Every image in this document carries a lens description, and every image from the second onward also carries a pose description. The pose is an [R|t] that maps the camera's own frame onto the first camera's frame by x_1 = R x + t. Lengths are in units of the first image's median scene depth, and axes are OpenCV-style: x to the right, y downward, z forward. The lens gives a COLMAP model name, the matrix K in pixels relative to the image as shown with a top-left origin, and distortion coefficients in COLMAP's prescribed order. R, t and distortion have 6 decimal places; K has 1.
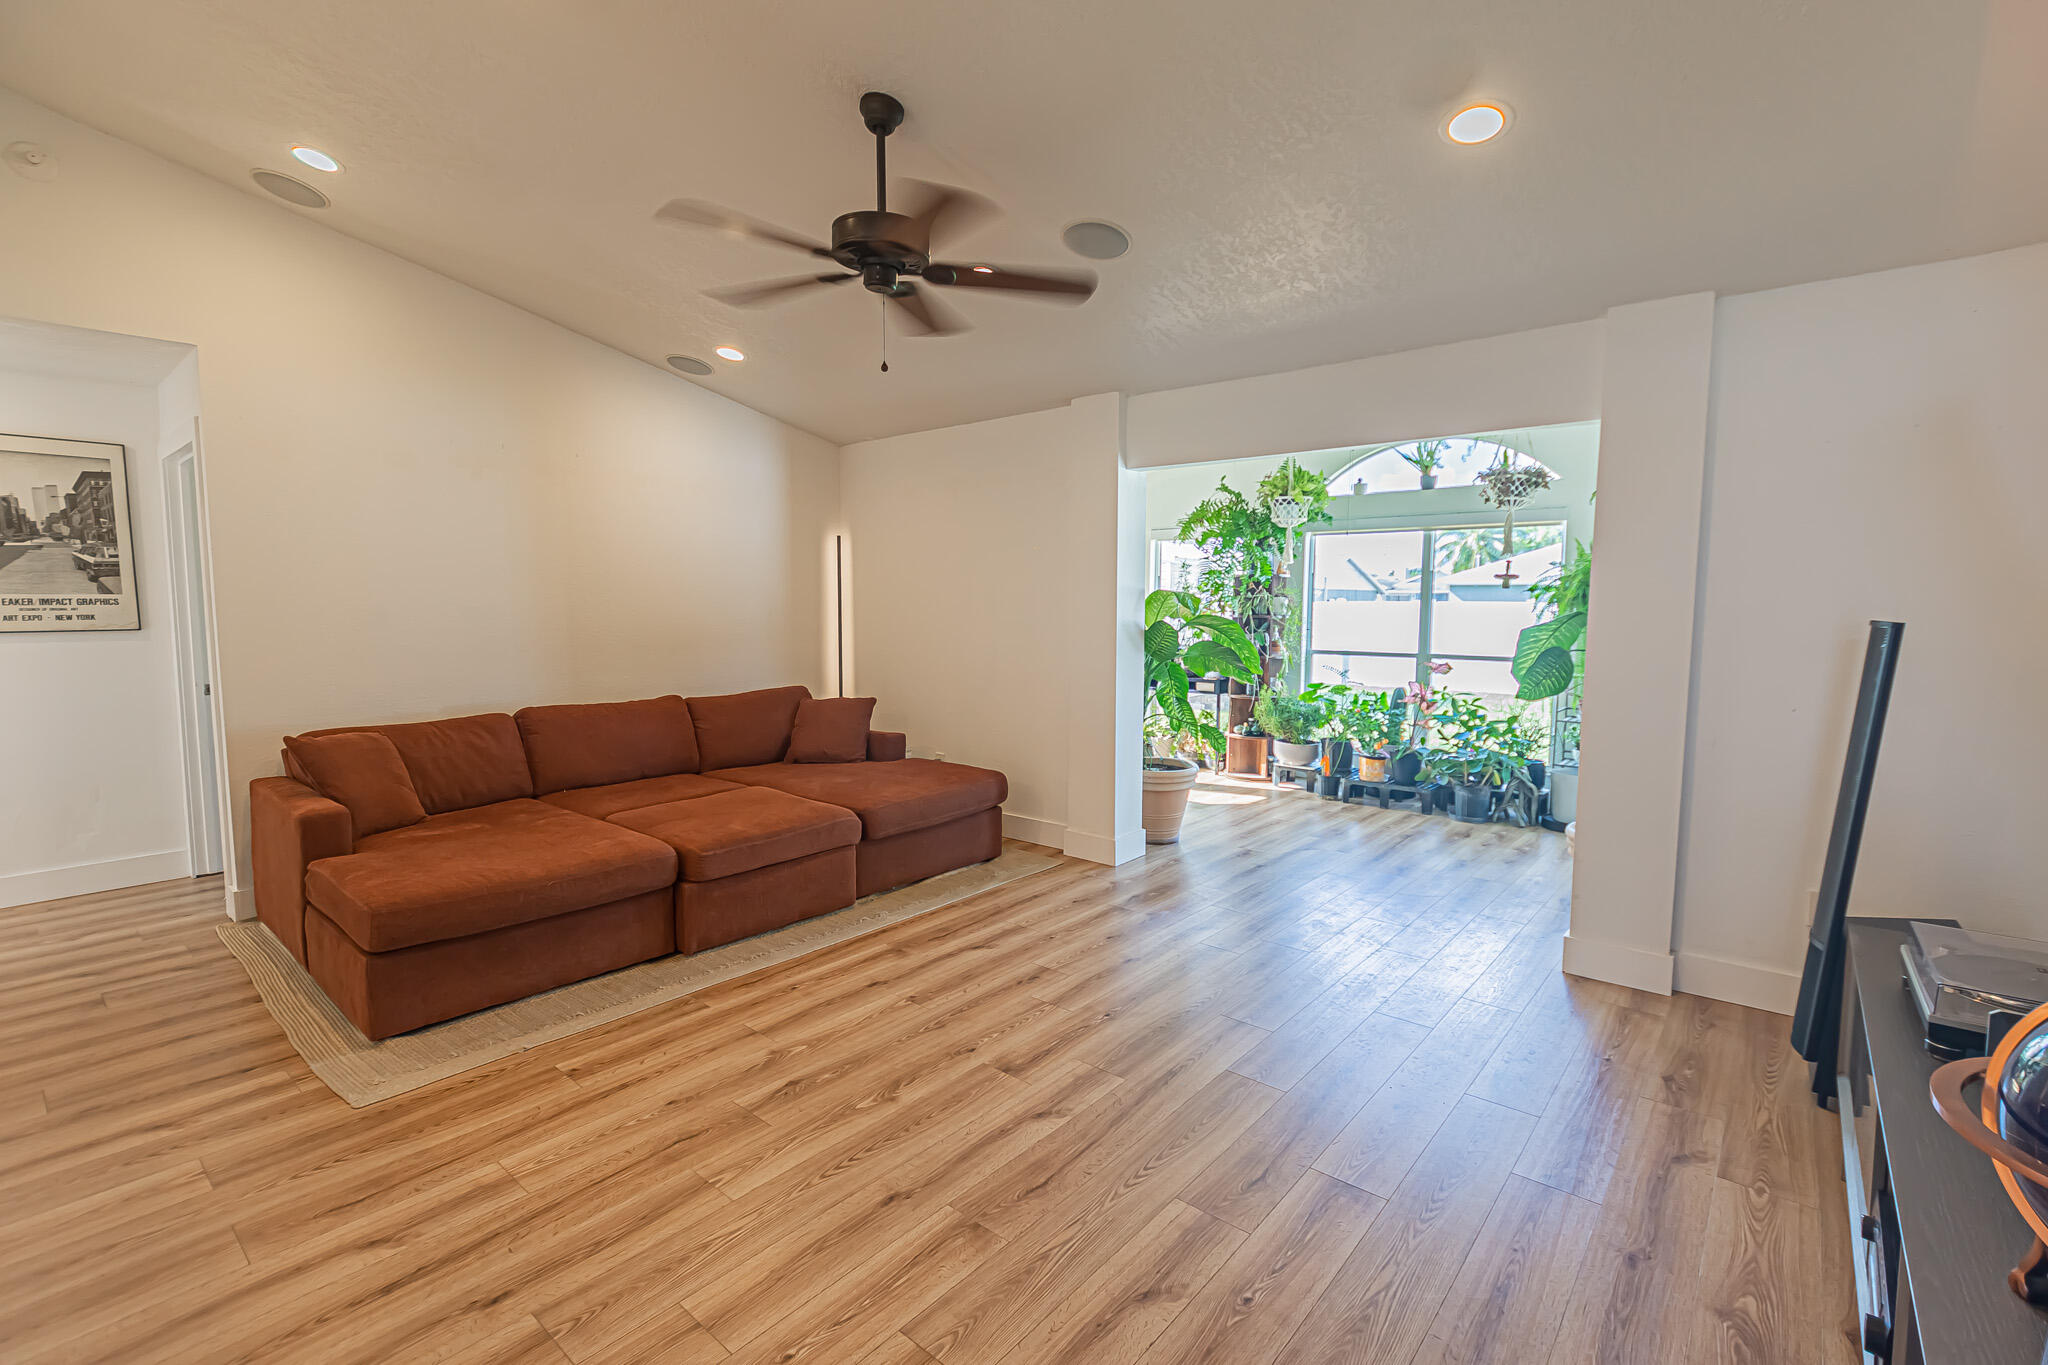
lens RADIAL K [[910.0, 0, 1043.5], [0, 910.0, 678.5], [0, 0, 1]] dist [-0.000739, -0.000173]
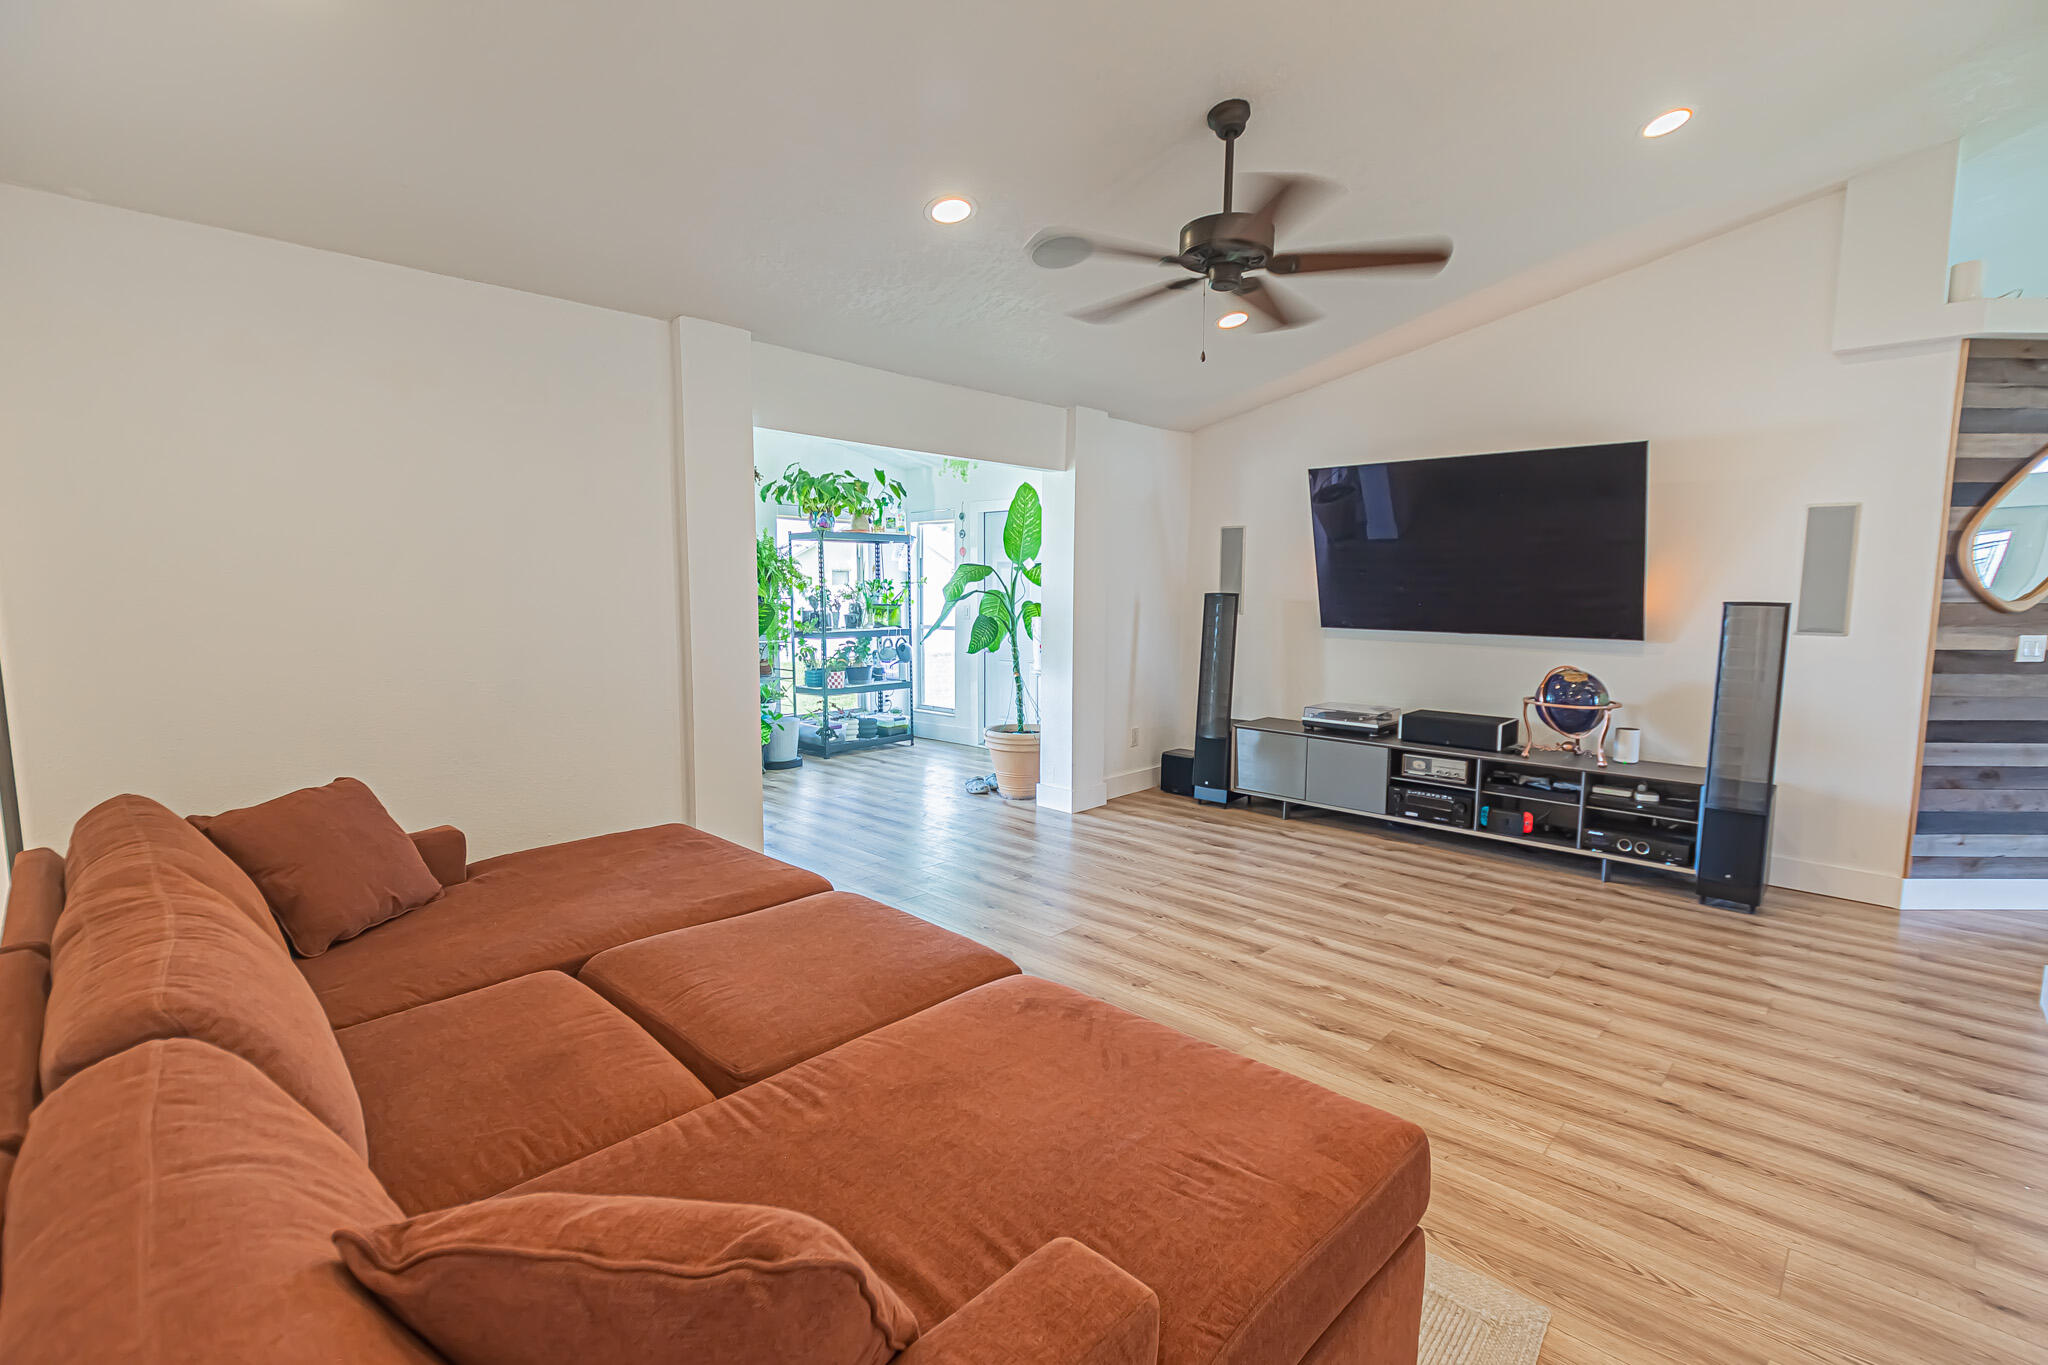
lens RADIAL K [[910.0, 0, 1043.5], [0, 910.0, 678.5], [0, 0, 1]] dist [-0.000739, -0.000173]
pose [[0.076513, -0.107229, 0.991286, -1.590460], [0.078093, 0.991791, 0.101256, -0.127005], [-0.994006, 0.069665, 0.084259, 1.441719]]
